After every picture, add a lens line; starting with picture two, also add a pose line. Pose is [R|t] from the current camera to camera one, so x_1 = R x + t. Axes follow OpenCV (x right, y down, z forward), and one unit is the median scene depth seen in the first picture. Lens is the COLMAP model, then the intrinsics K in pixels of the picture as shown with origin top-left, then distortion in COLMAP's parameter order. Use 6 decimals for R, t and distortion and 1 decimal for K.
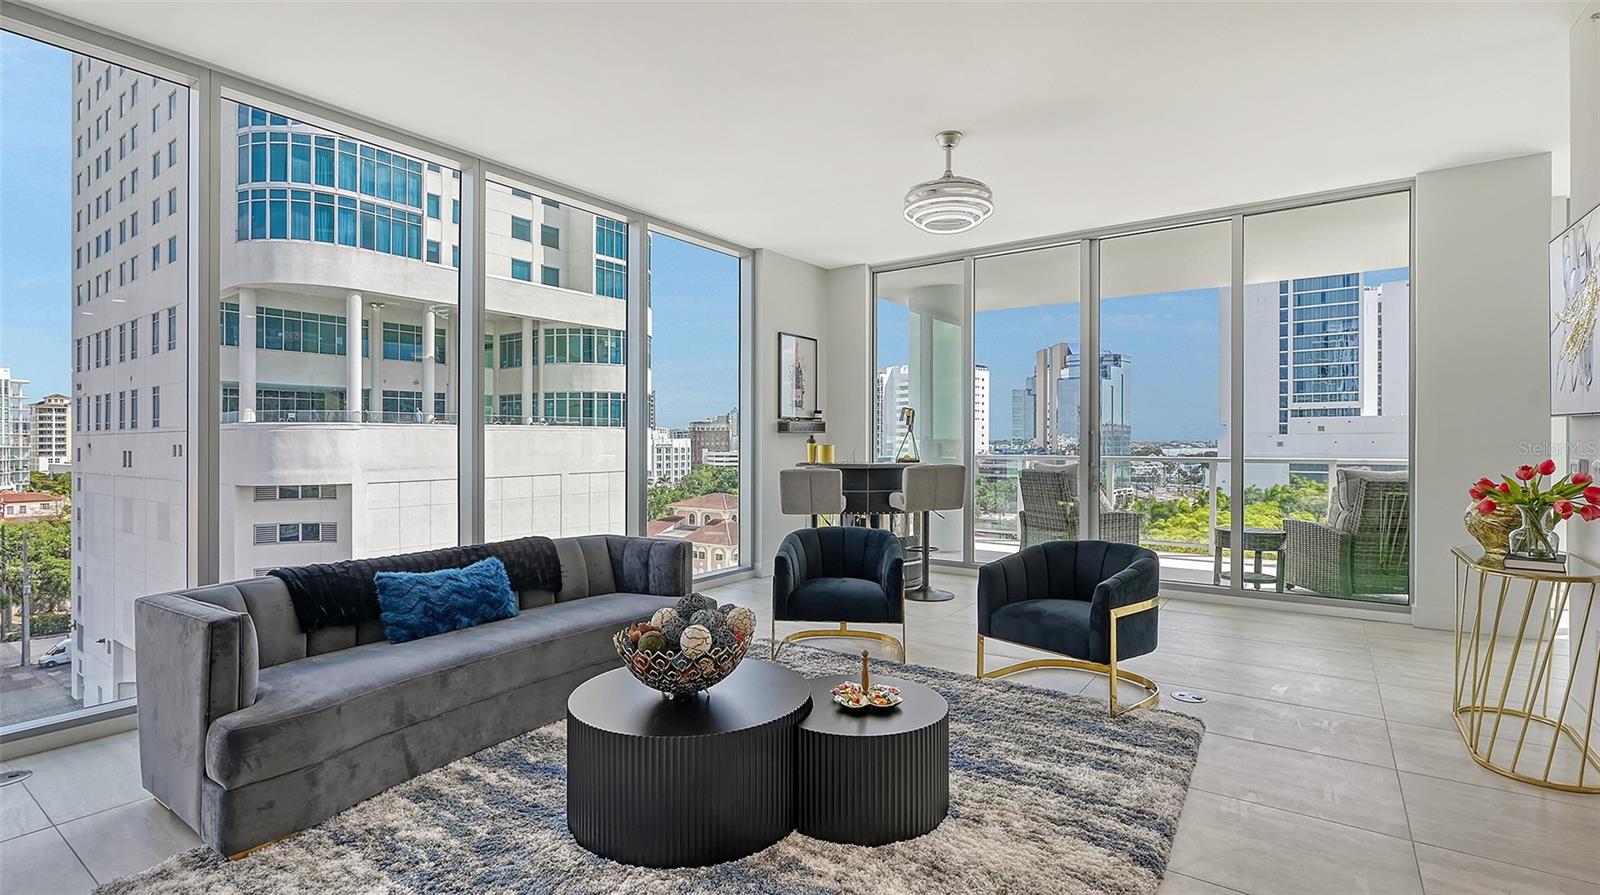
lens RADIAL K [[729.5, 0, 813.1], [0, 729.5, 439.5], [0, 0, 1]] dist [-0.003391, -0.000354]
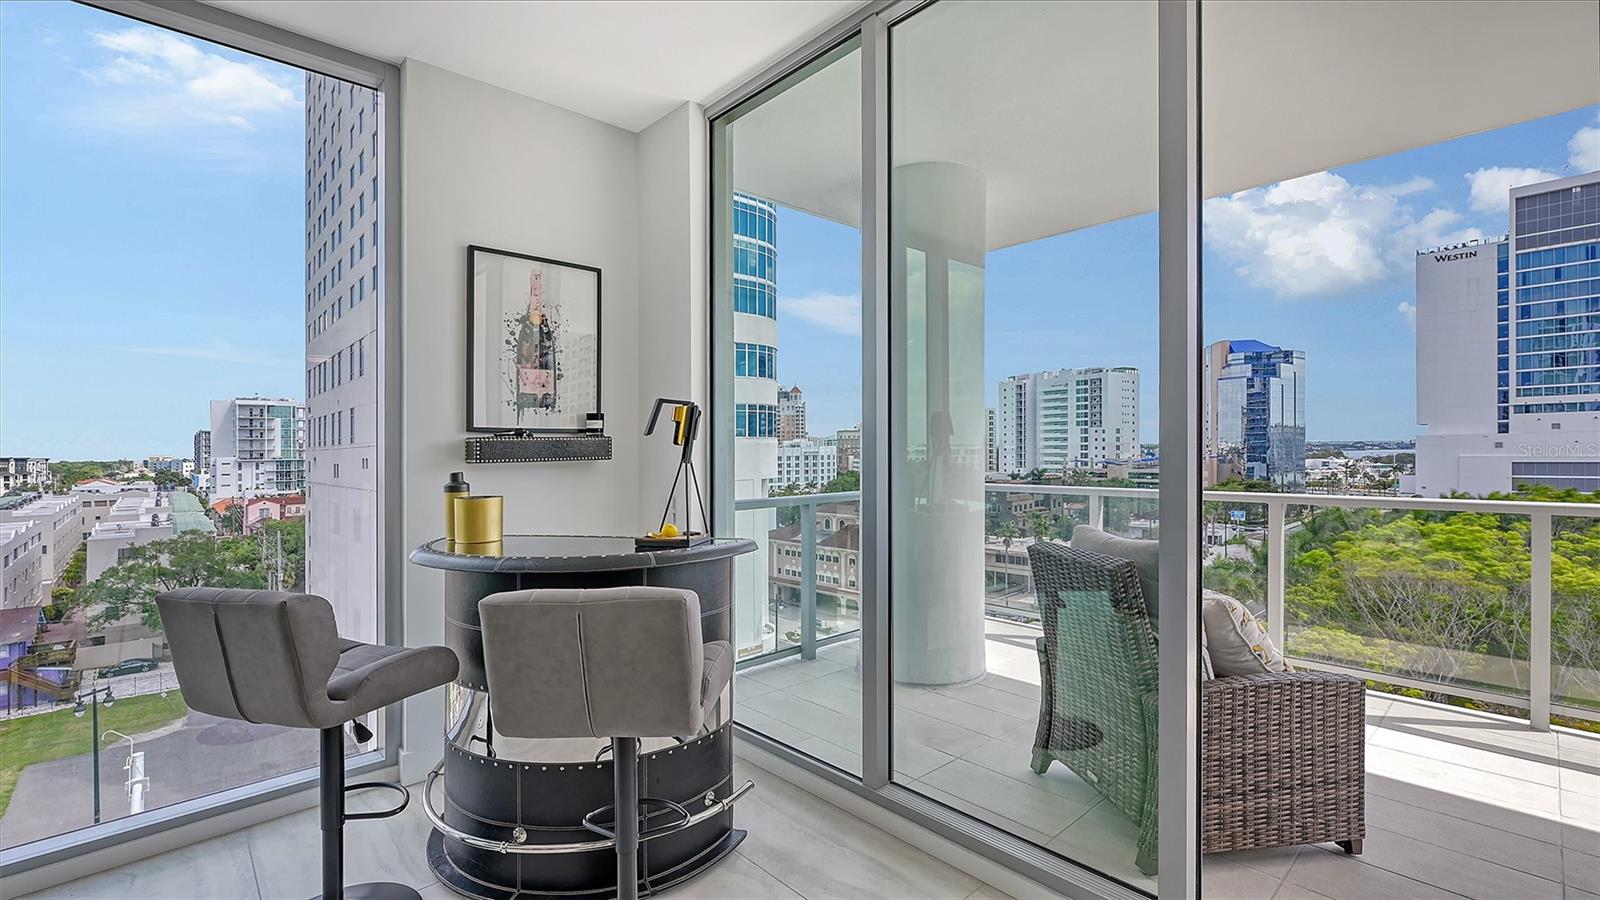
lens RADIAL K [[696.3, 0, 800.0], [0, 696.3, 450.0], [0, 0, 1]] dist [0.000508, 0.000366]
pose [[0.976491, -0.010612, -0.215299, 0.237552], [0.011653, 0.999926, 0.003564, -0.015598], [0.215245, -0.005989, 0.976542, 0.571672]]
